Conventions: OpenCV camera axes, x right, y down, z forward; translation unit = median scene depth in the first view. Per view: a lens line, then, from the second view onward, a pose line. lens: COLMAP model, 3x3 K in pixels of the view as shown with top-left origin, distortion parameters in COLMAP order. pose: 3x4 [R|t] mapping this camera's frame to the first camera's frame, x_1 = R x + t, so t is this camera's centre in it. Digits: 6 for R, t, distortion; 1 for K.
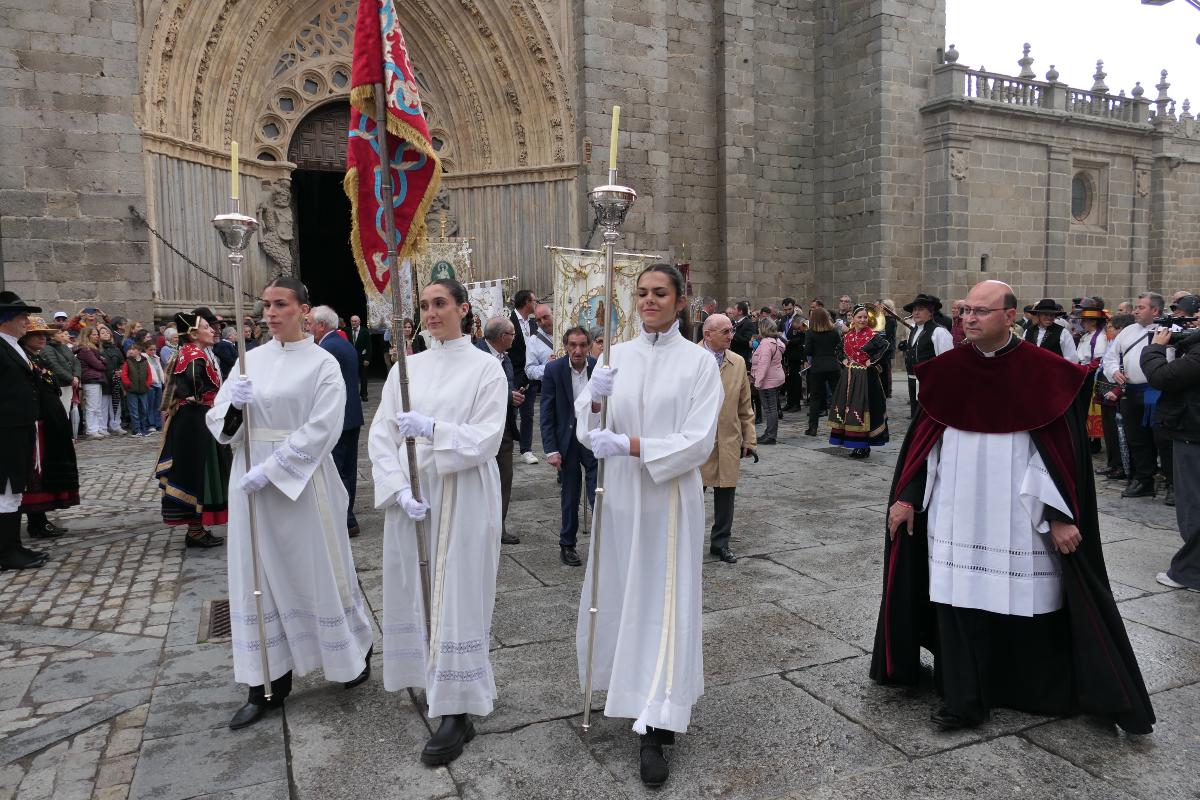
lens RADIAL K [[844.8, 0, 600.0], [0, 844.8, 400.0], [0, 0, 1]] dist [-0.024052, 0.006982]
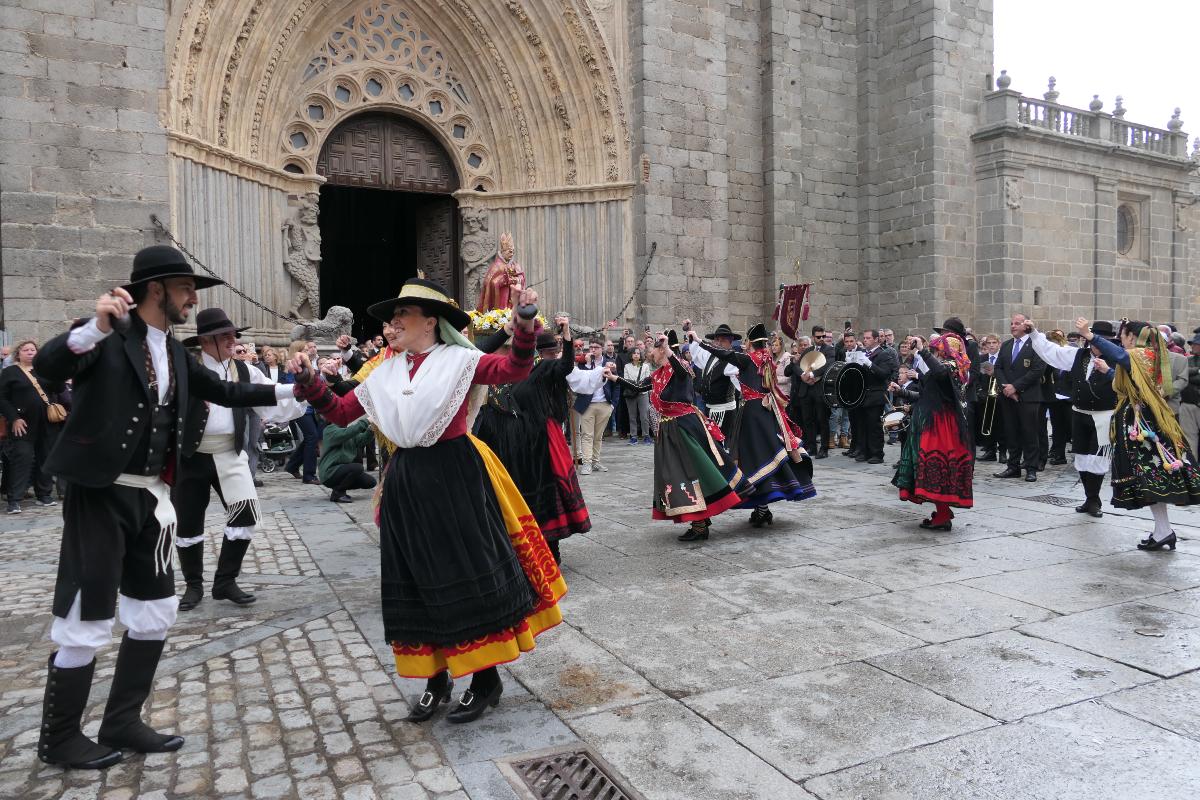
lens RADIAL K [[849.5, 0, 599.5], [0, 849.5, 396.0], [0, 0, 1]] dist [-0.013597, -0.003780]
pose [[0.999006, 0.003162, 0.044472, -0.088185], [-0.000828, 0.998625, -0.052417, 0.000750], [-0.044576, 0.052329, 0.997635, 0.075489]]
